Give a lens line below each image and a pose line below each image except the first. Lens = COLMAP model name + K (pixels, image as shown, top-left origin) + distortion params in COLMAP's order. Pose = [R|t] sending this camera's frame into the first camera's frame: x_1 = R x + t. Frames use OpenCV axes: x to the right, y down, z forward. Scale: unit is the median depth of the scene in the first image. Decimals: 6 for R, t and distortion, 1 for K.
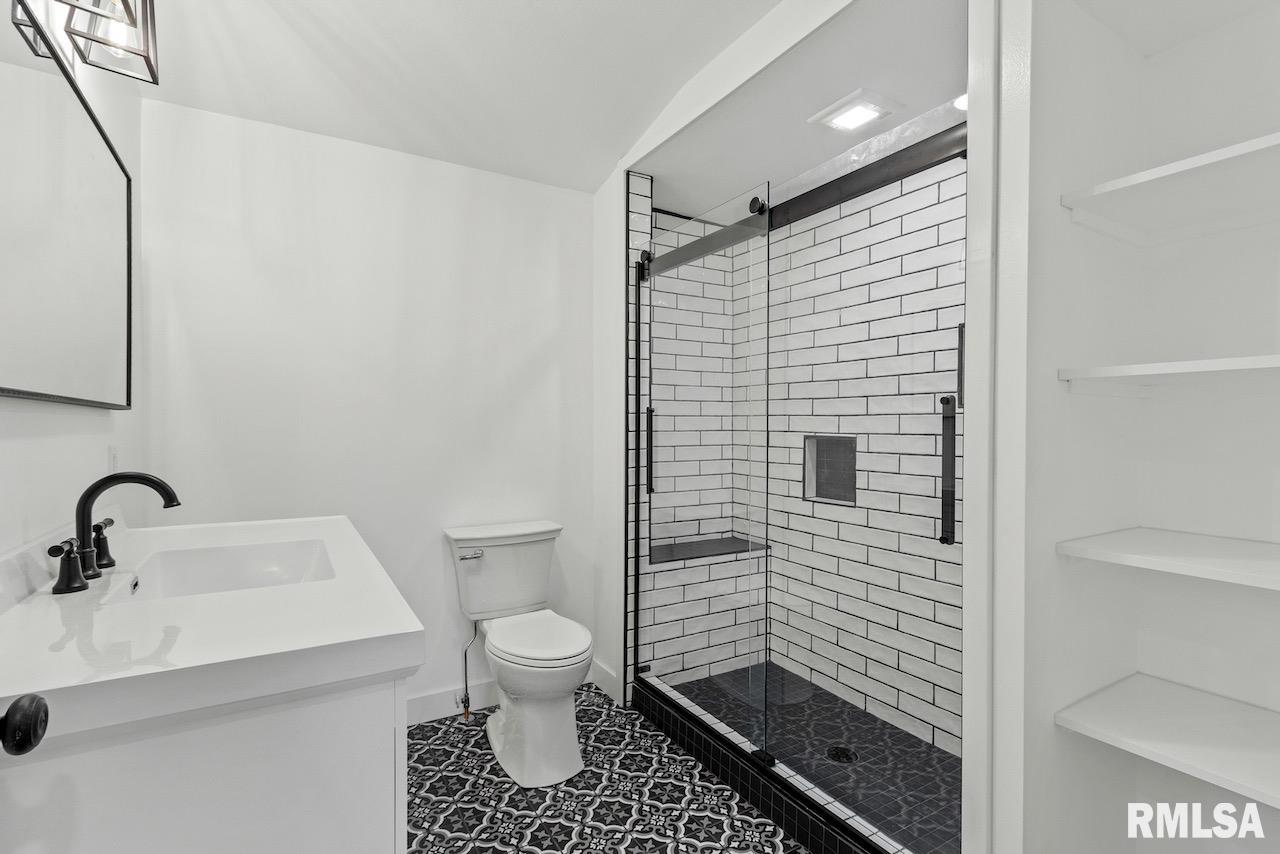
lens RADIAL K [[583.0, 0, 636.7], [0, 583.0, 427.2], [0, 0, 1]] dist [0.004433, -0.001911]
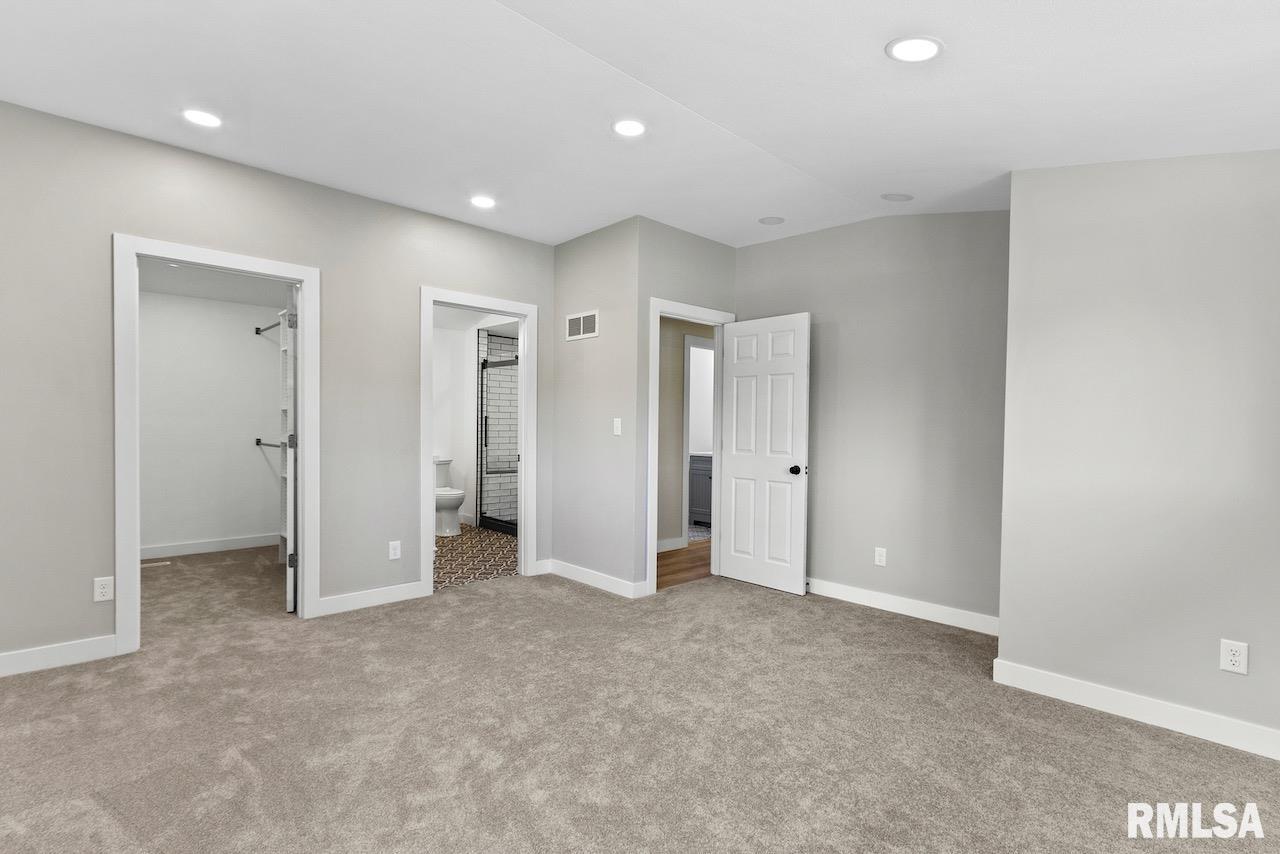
lens RADIAL K [[583.0, 0, 644.1], [0, 583.0, 430.4], [0, 0, 1]] dist [0.004433, -0.001911]
pose [[0.957372, 0.002140, 0.288850, -0.057103], [-0.004049, 0.999974, 0.006010, 0.014418], [-0.288830, -0.006923, 0.957355, -1.748799]]
